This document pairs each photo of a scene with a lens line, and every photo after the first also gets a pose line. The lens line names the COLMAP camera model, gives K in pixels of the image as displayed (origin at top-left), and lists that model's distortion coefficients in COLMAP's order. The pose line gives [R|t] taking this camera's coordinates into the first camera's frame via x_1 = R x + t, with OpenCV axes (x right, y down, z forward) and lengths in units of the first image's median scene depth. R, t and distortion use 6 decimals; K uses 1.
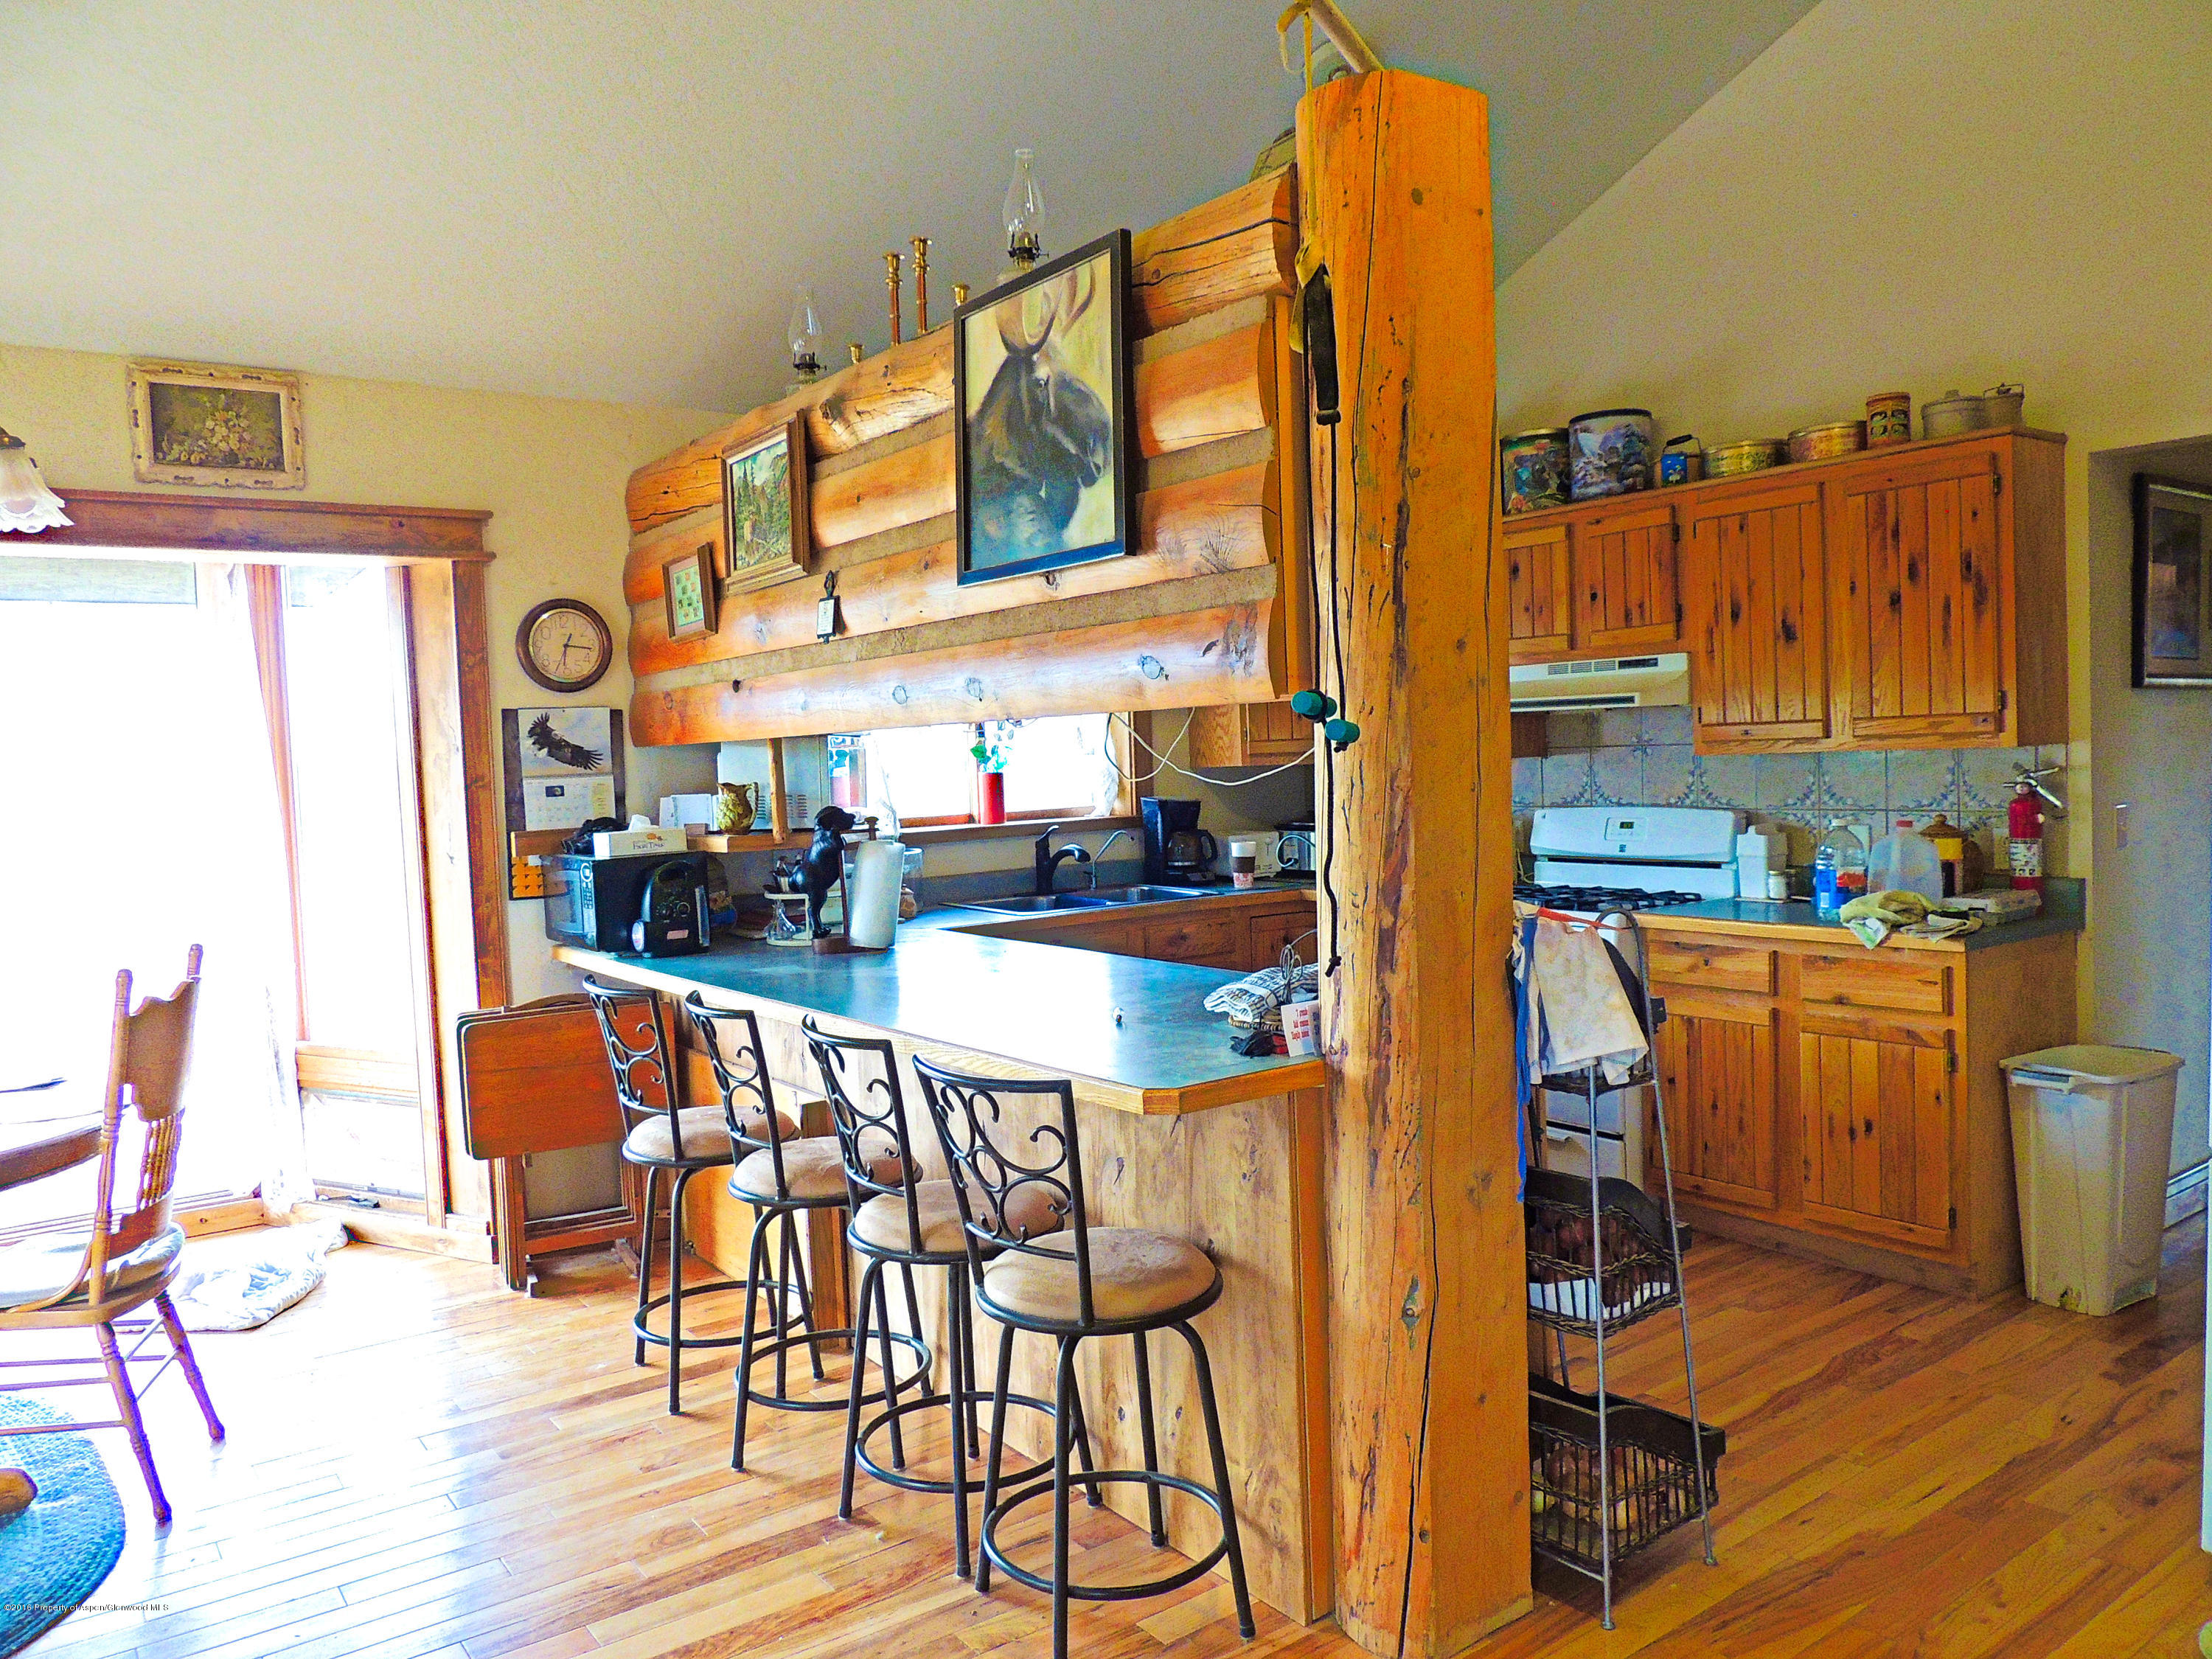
lens RADIAL K [[1588.8, 0, 1106.3], [0, 1588.8, 834.5], [0, 0, 1]] dist [-0.012621, -0.009309]
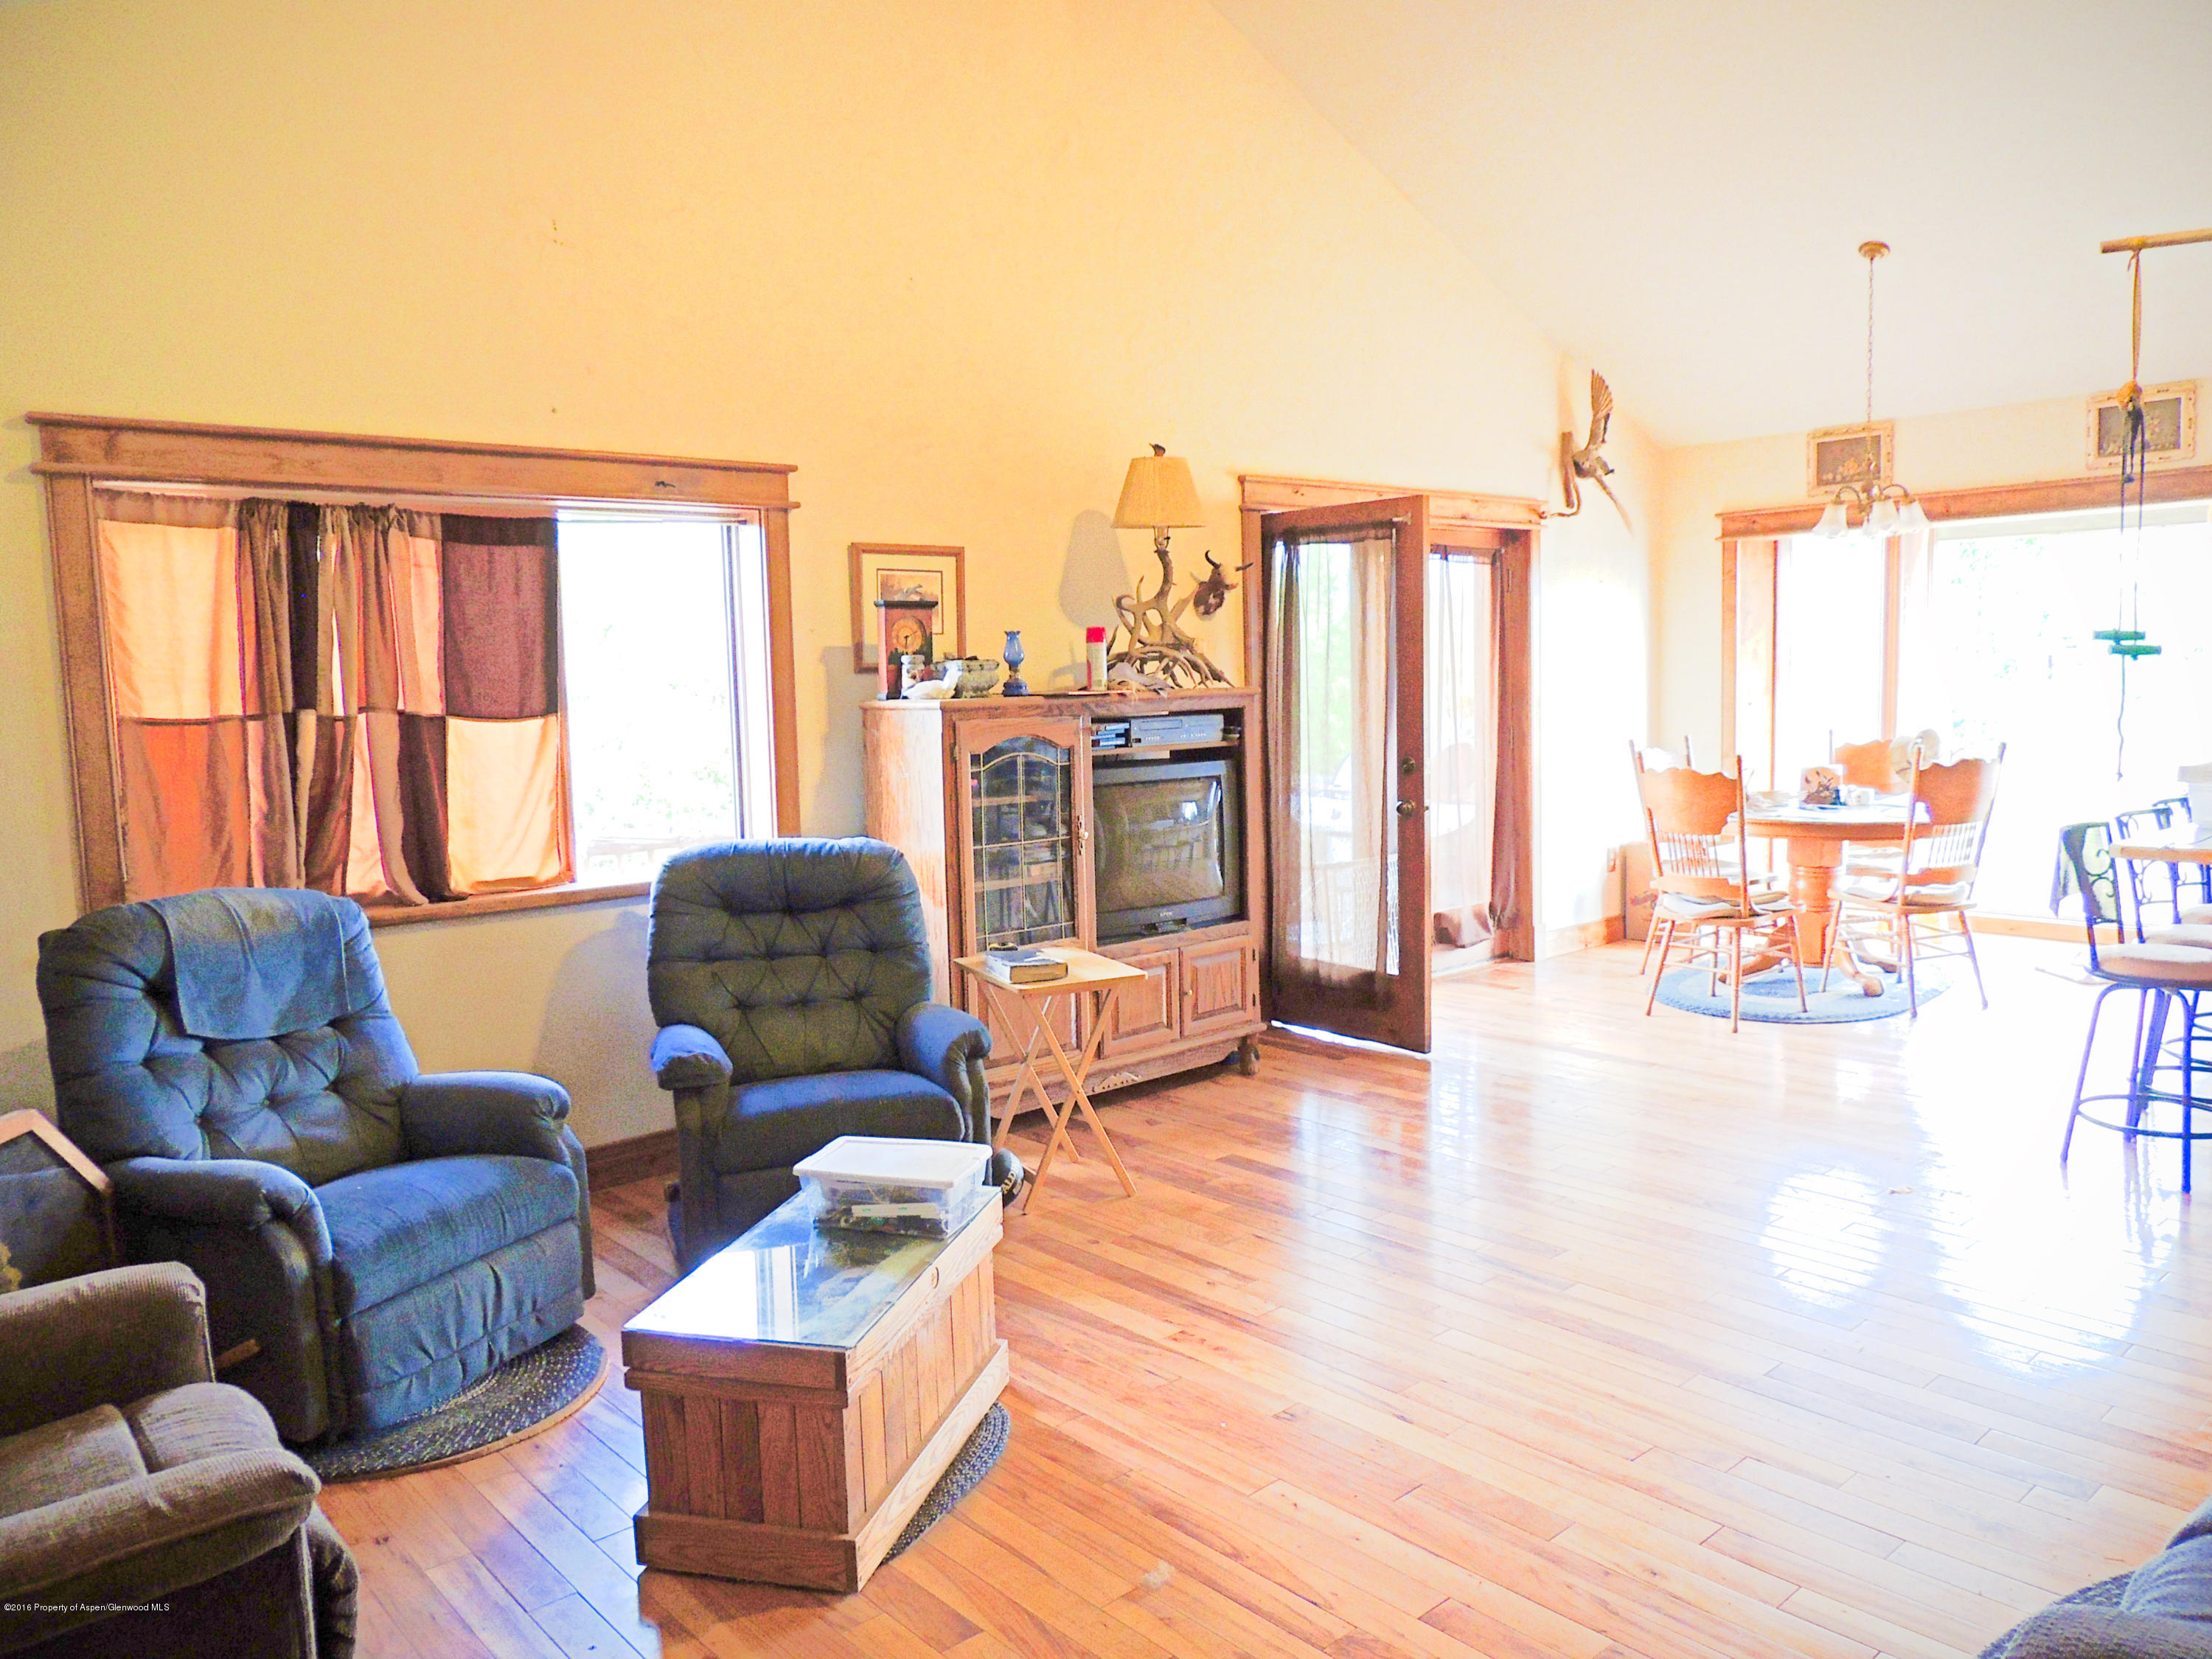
lens RADIAL K [[1588.8, 0, 1105.7], [0, 1588.8, 827.9], [0, 0, 1]] dist [-0.012621, -0.009309]
pose [[0.085003, 0.122748, -0.988791, 0.983313], [-0.028635, 0.992274, 0.120719, -0.020065], [0.995969, 0.018052, 0.087861, -0.171041]]
